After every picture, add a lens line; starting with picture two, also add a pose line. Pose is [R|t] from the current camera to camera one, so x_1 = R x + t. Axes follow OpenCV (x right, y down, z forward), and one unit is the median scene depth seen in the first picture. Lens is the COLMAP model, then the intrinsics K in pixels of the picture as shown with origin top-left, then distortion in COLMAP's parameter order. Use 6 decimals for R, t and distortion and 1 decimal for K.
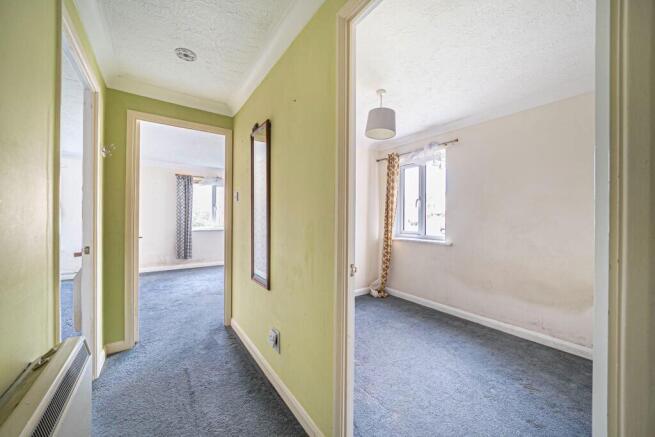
lens RADIAL K [[240.6, 0, 327.5], [0, 240.6, 218.5], [0, 0, 1]] dist [-0.016919, 0.000135]
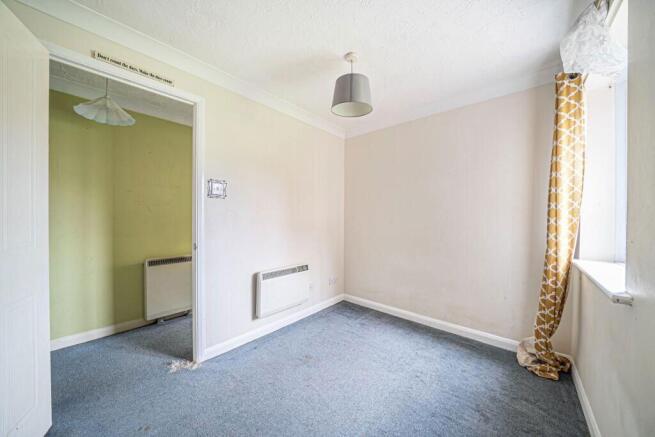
lens RADIAL K [[227.4, 0, 325.3], [0, 227.4, 217.3], [0, 0, 1]] dist [-0.020176, 0.000105]
pose [[0.236317, 0.003105, -0.971671, 0.593991], [-0.006673, 0.999976, 0.001573, -0.000018], [0.971653, 0.006112, 0.236332, 0.472800]]
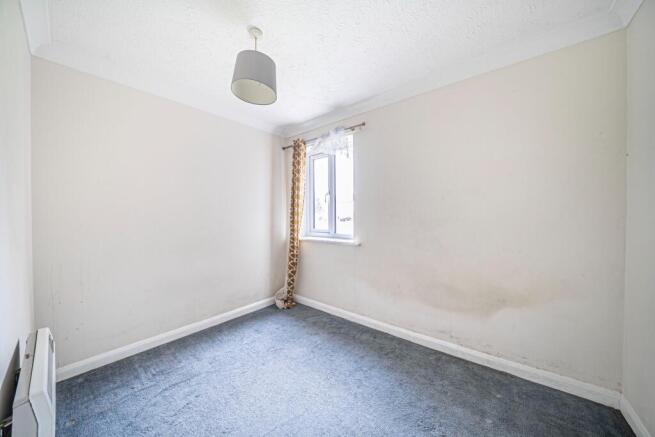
lens RADIAL K [[227.4, 0, 325.3], [0, 227.4, 217.3], [0, 0, 1]] dist [-0.020176, 0.000105]
pose [[0.963298, -0.012263, 0.268155, 0.147430], [0.010545, 0.999914, 0.007847, 0.000985], [-0.268228, -0.004731, 0.963344, 0.198066]]
